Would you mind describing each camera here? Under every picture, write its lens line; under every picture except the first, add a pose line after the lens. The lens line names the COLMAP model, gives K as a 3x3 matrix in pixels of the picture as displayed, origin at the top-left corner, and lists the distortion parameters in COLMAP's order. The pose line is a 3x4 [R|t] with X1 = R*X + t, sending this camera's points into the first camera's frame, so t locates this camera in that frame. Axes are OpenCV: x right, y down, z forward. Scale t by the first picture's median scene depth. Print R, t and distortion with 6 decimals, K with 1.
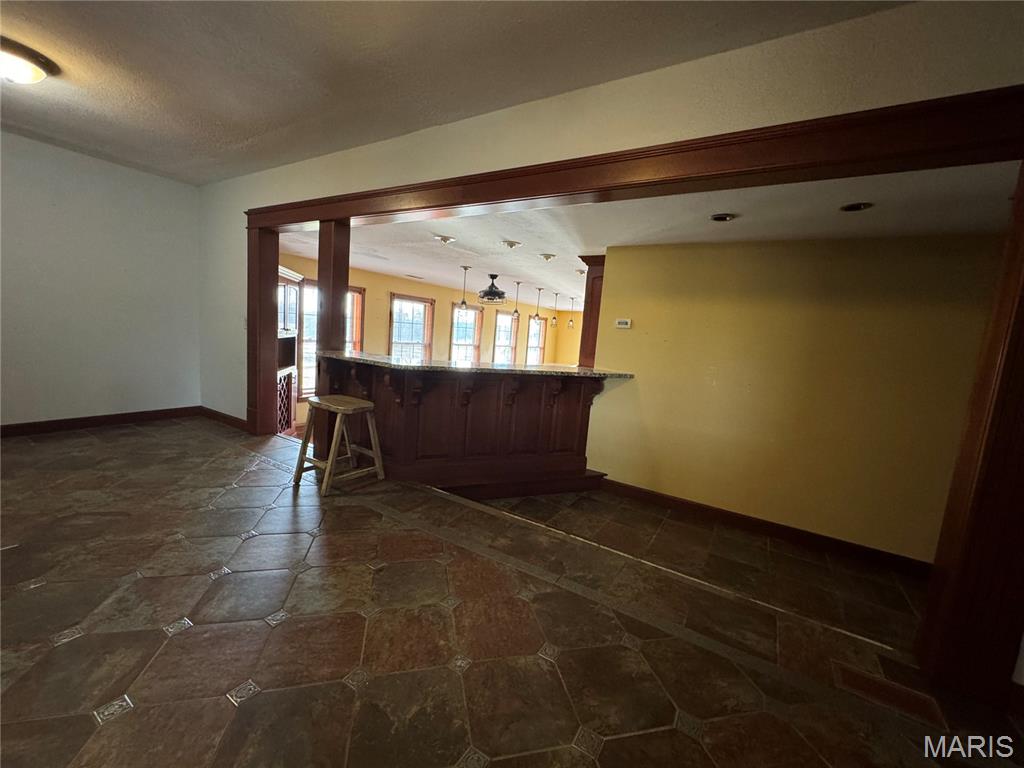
lens RADIAL K [[409.4, 0, 510.9], [0, 409.4, 385.7], [0, 0, 1]] dist [-0.001336, -0.000048]
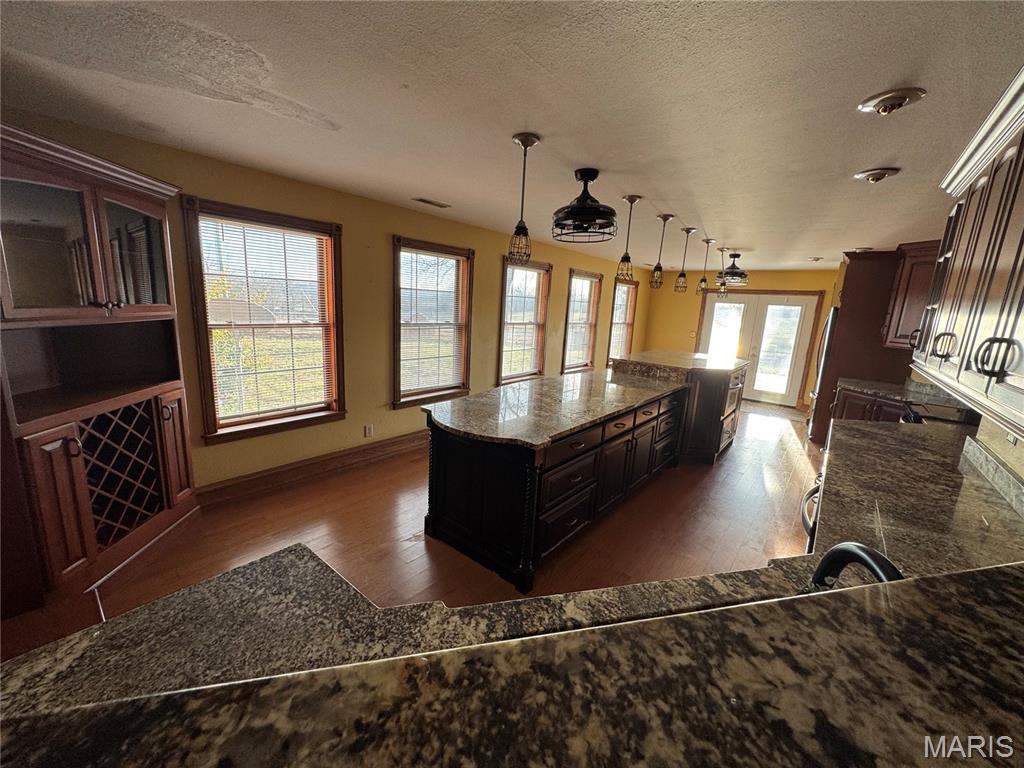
lens RADIAL K [[409.4, 0, 509.3], [0, 409.4, 384.8], [0, 0, 1]] dist [-0.001336, -0.000048]
pose [[0.989651, 0.006457, -0.143351, -0.061527], [0.002704, 0.997971, 0.063619, -0.067427], [0.143471, -0.063348, 0.987625, 0.532999]]
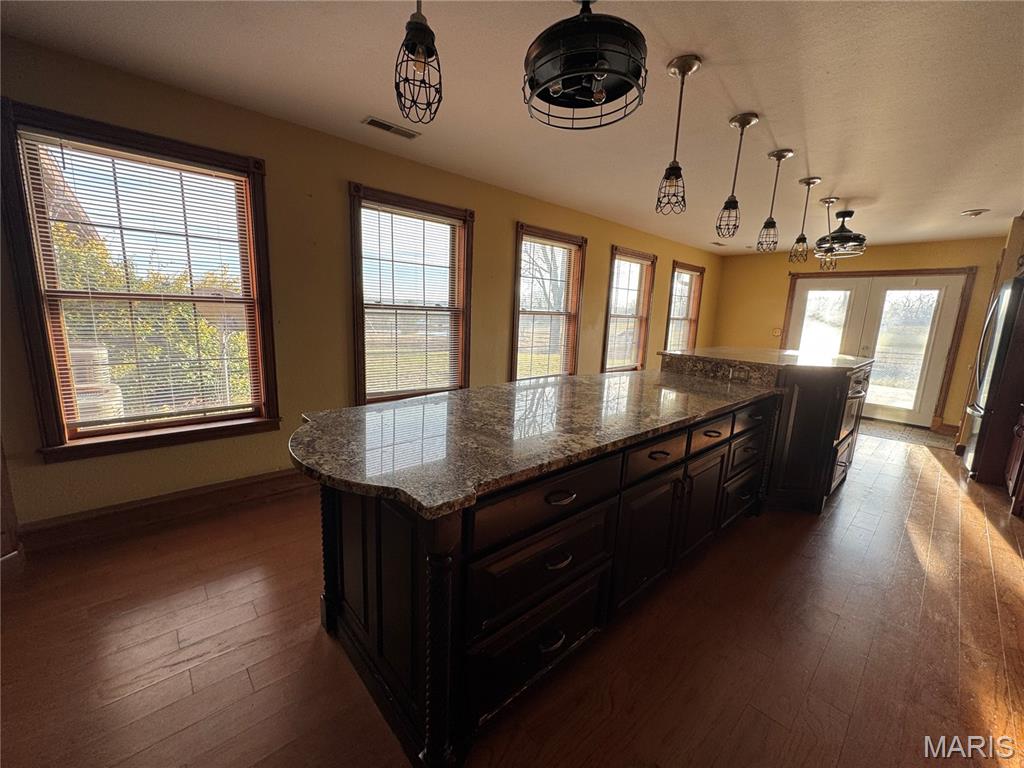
lens RADIAL K [[409.4, 0, 508.8], [0, 409.4, 385.0], [0, 0, 1]] dist [-0.001336, -0.000048]
pose [[0.958267, 0.013501, -0.285557, -0.016675], [-0.003079, 0.999314, 0.036915, -0.043081], [0.285859, -0.034495, 0.957651, 0.754353]]
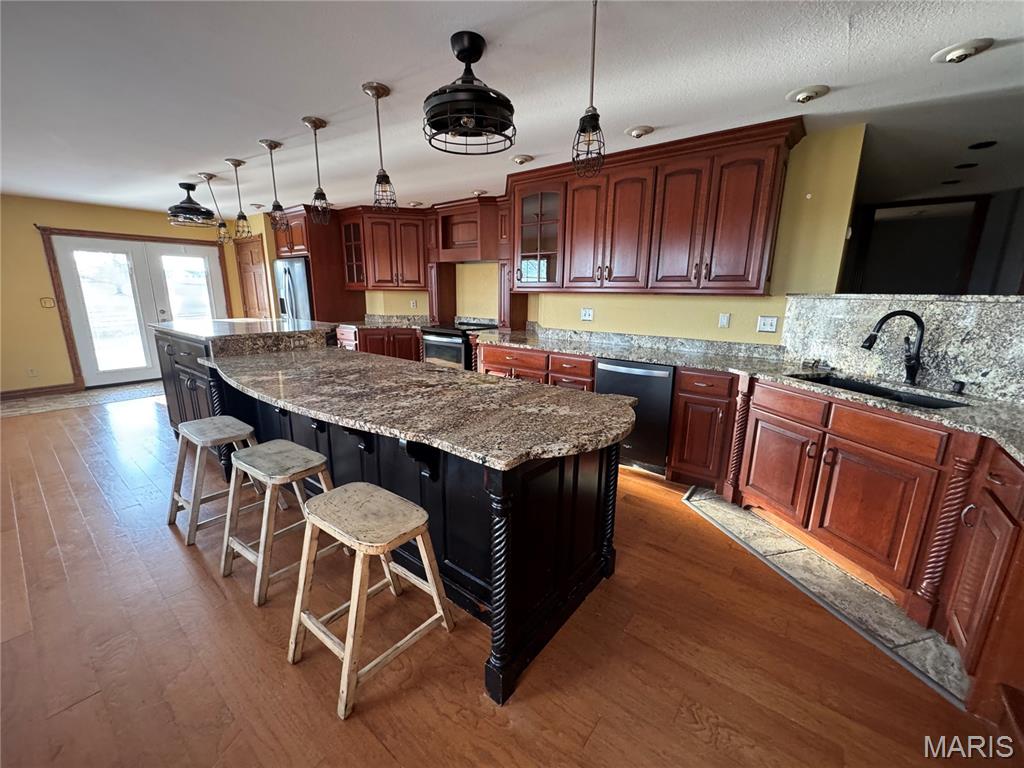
lens RADIAL K [[409.4, 0, 508.2], [0, 409.4, 383.5], [0, 0, 1]] dist [-0.001336, -0.000048]
pose [[0.135776, -0.299148, 0.944497, -0.407025], [0.129097, 0.950540, 0.282504, -0.107749], [-0.982293, 0.083574, 0.167679, 0.936696]]
